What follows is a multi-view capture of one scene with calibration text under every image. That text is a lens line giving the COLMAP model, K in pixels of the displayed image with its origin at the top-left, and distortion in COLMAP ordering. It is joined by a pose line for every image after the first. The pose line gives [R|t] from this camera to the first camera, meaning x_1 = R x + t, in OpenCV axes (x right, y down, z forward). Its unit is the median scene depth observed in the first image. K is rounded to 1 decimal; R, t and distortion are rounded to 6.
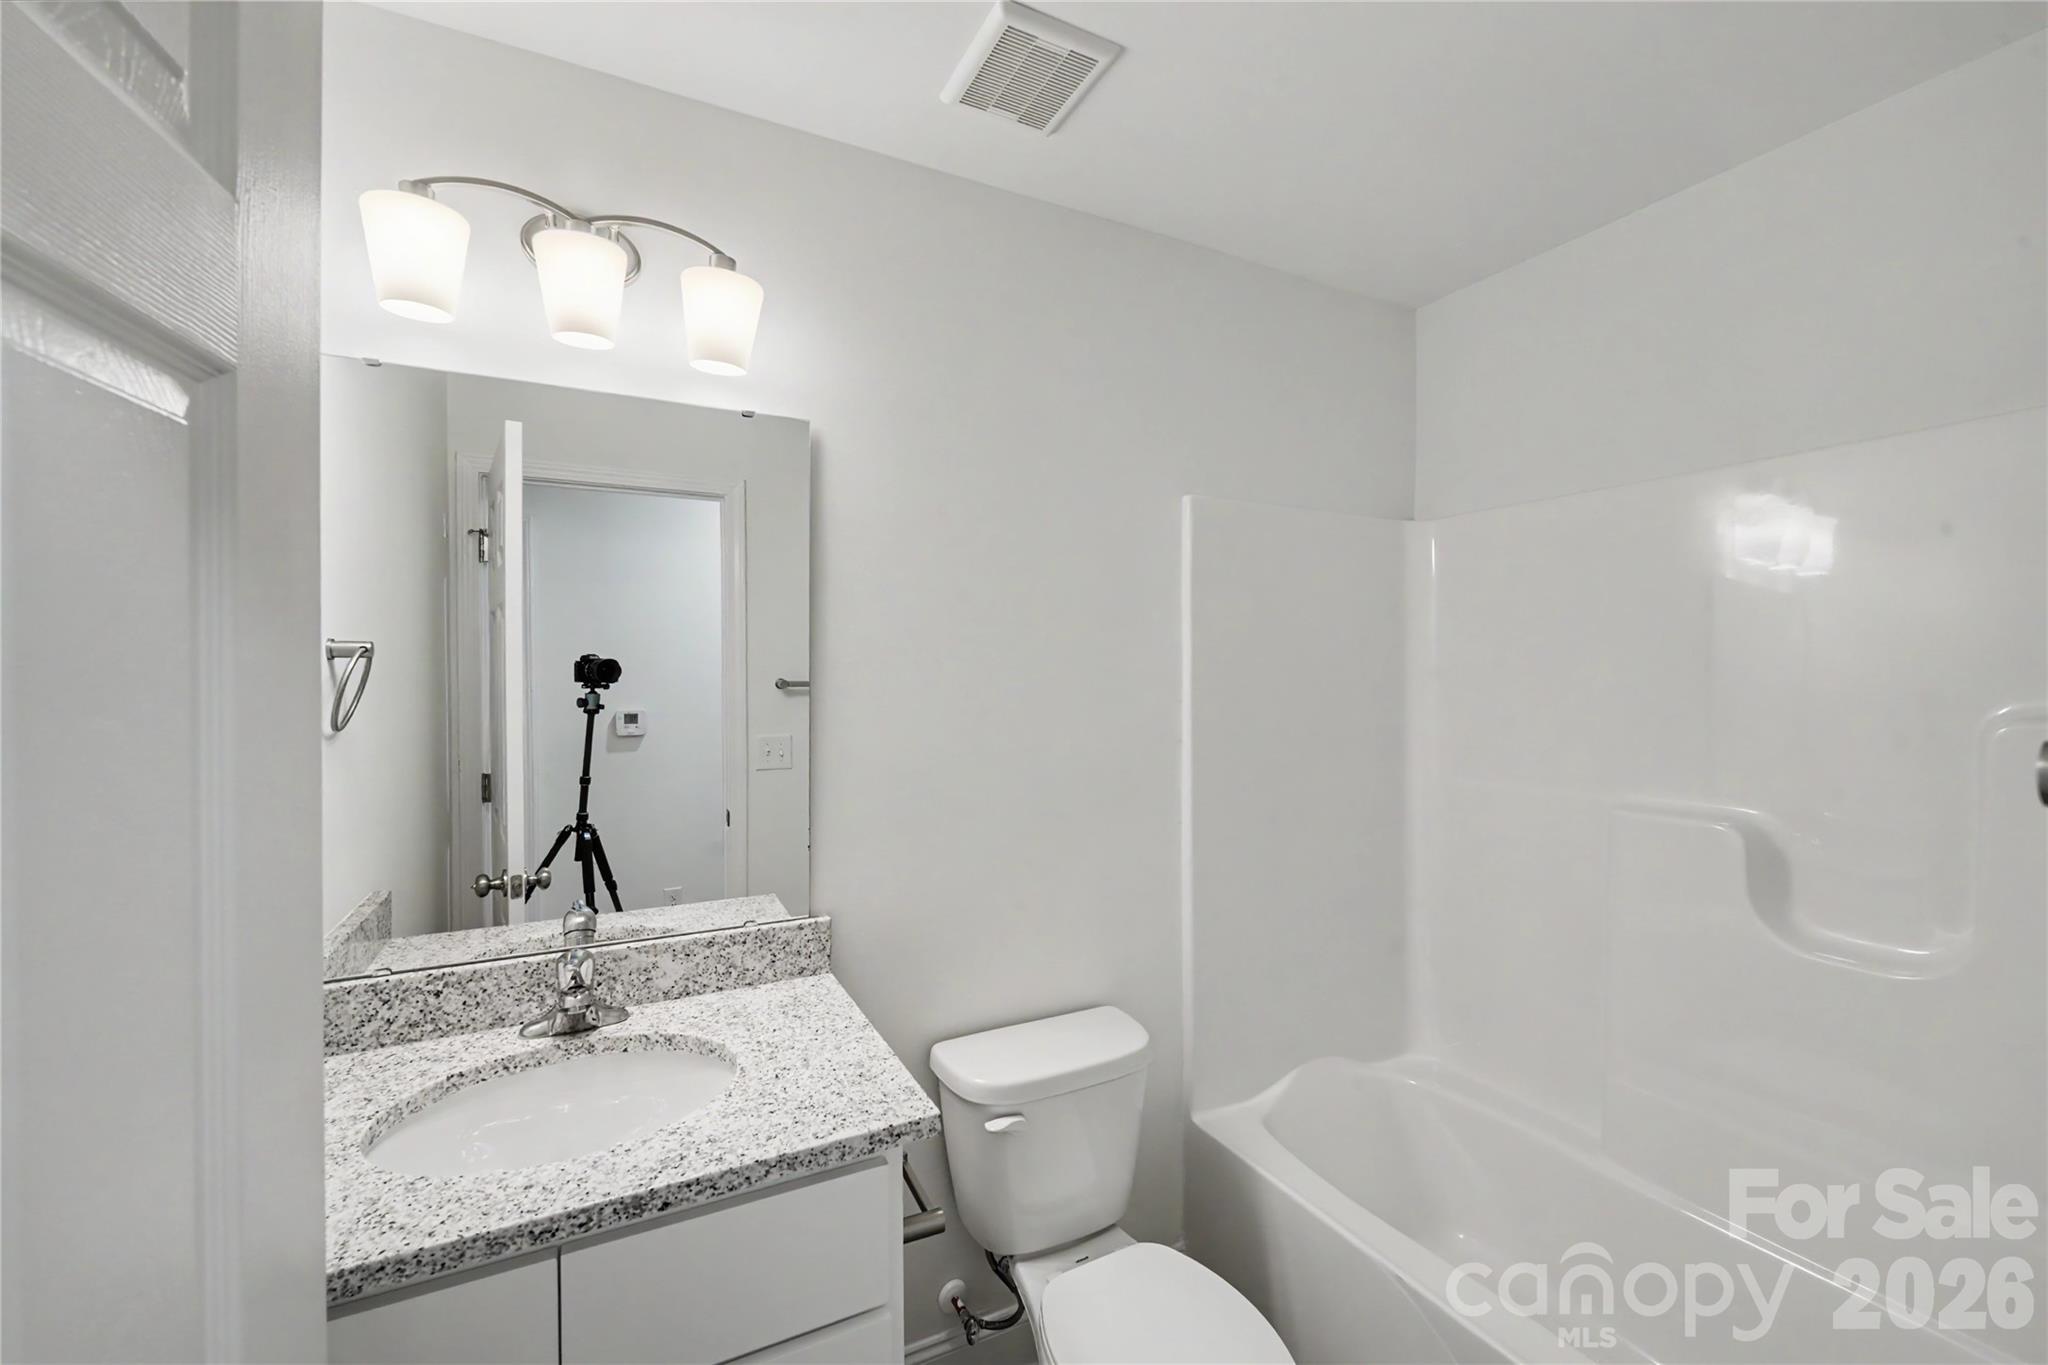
lens RADIAL K [[829.0, 0, 1018.0], [0, 829.0, 679.8], [0, 0, 1]] dist [-0.000116, -0.001197]
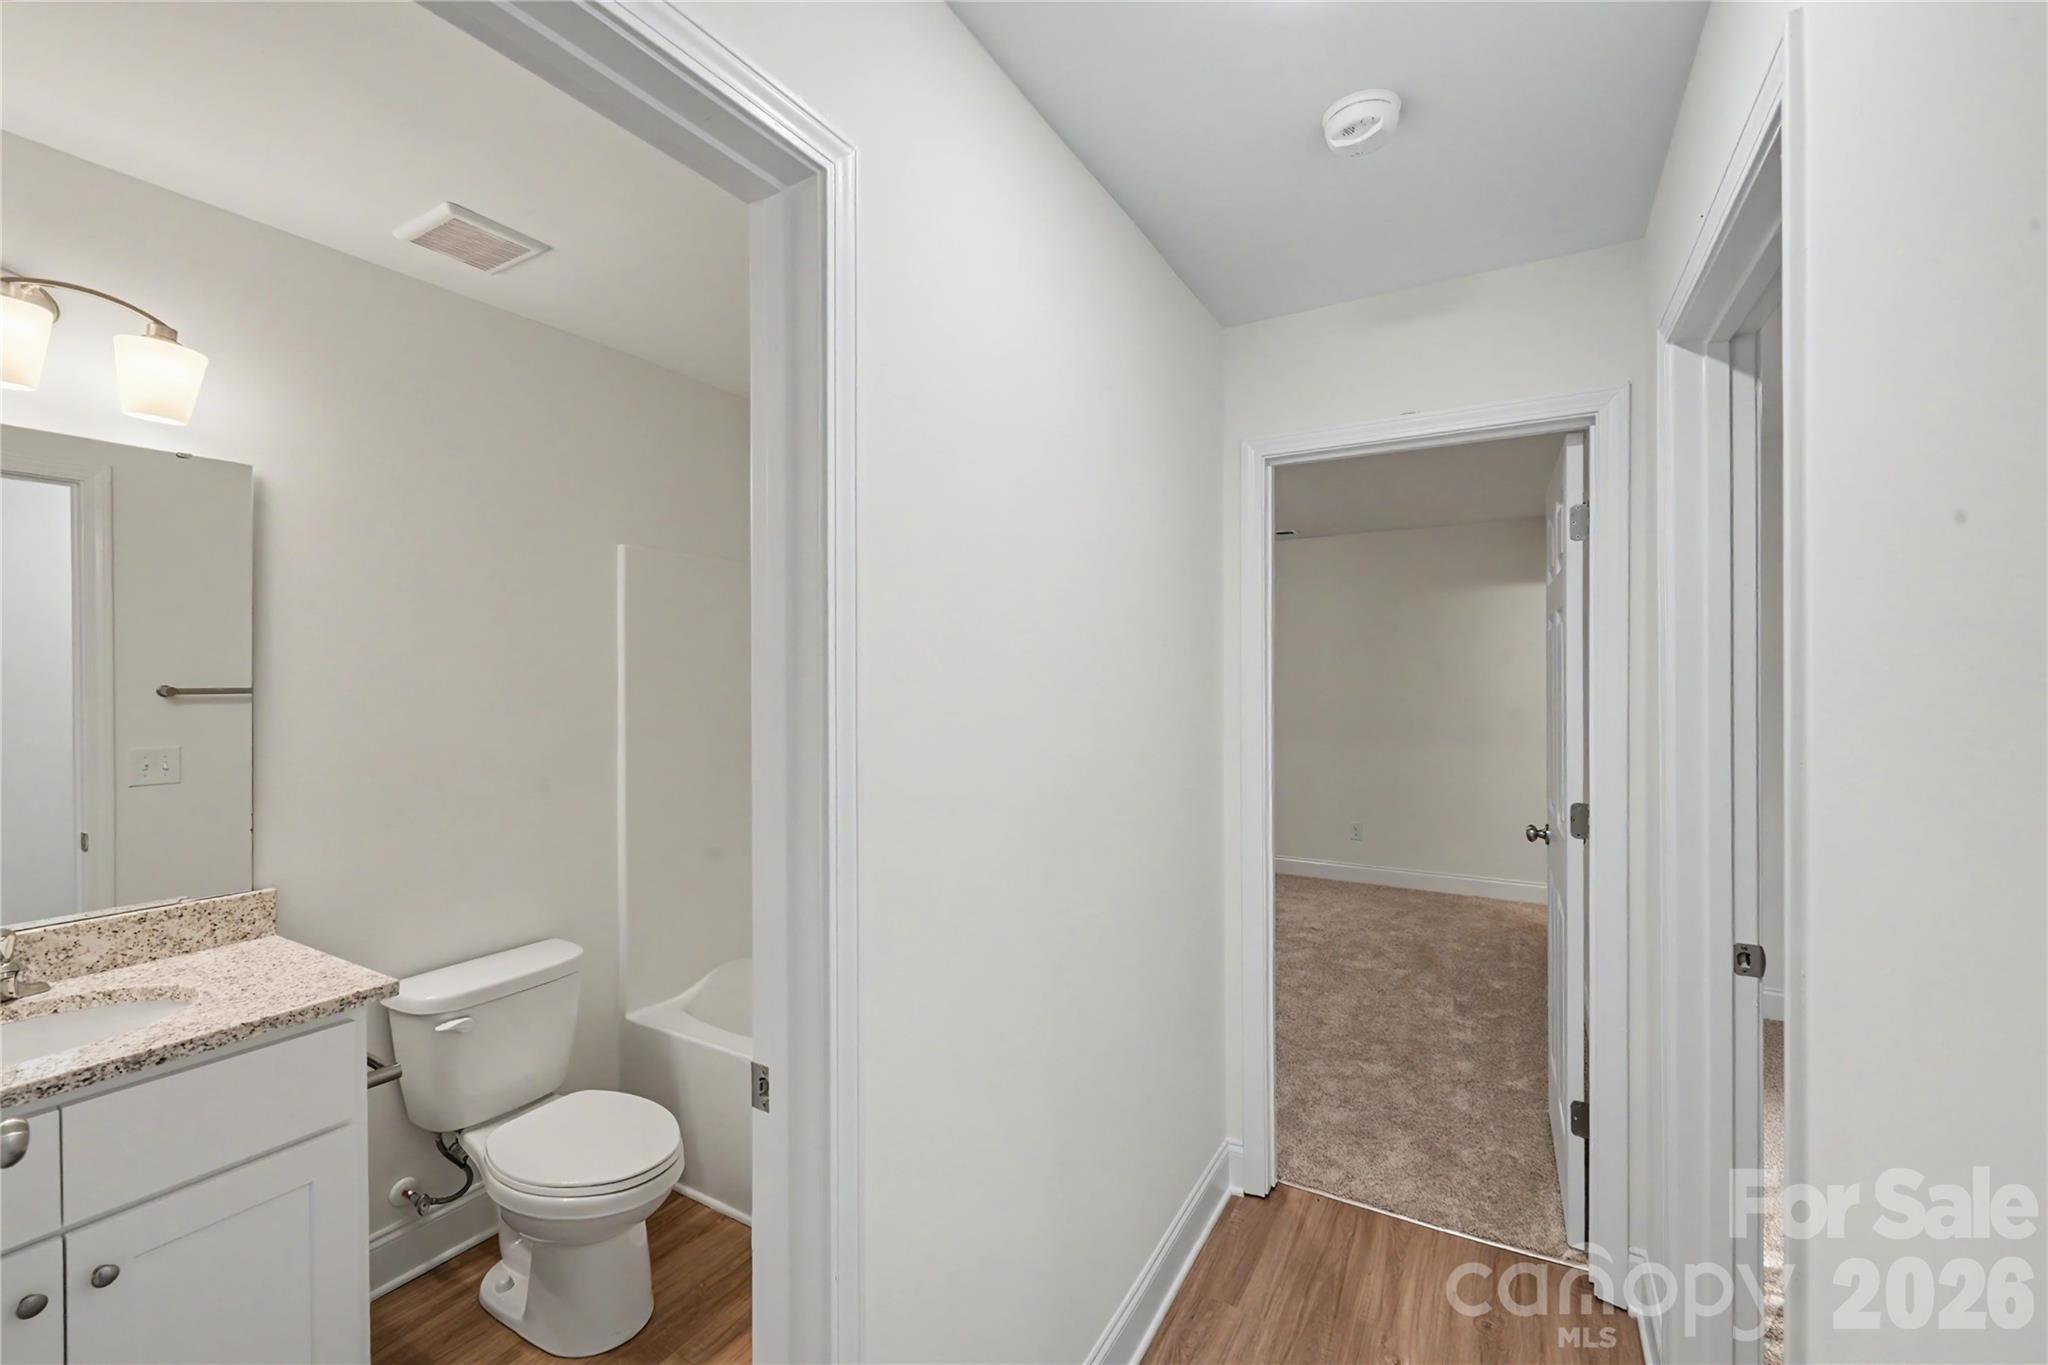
lens RADIAL K [[829.0, 0, 1014.8], [0, 829.0, 676.8], [0, 0, 1]] dist [-0.000116, -0.001197]
pose [[0.840156, -0.001244, 0.542343, 0.020523], [0.004834, 0.999975, -0.005194, -0.003682], [-0.542323, 0.006985, 0.840141, -0.622868]]
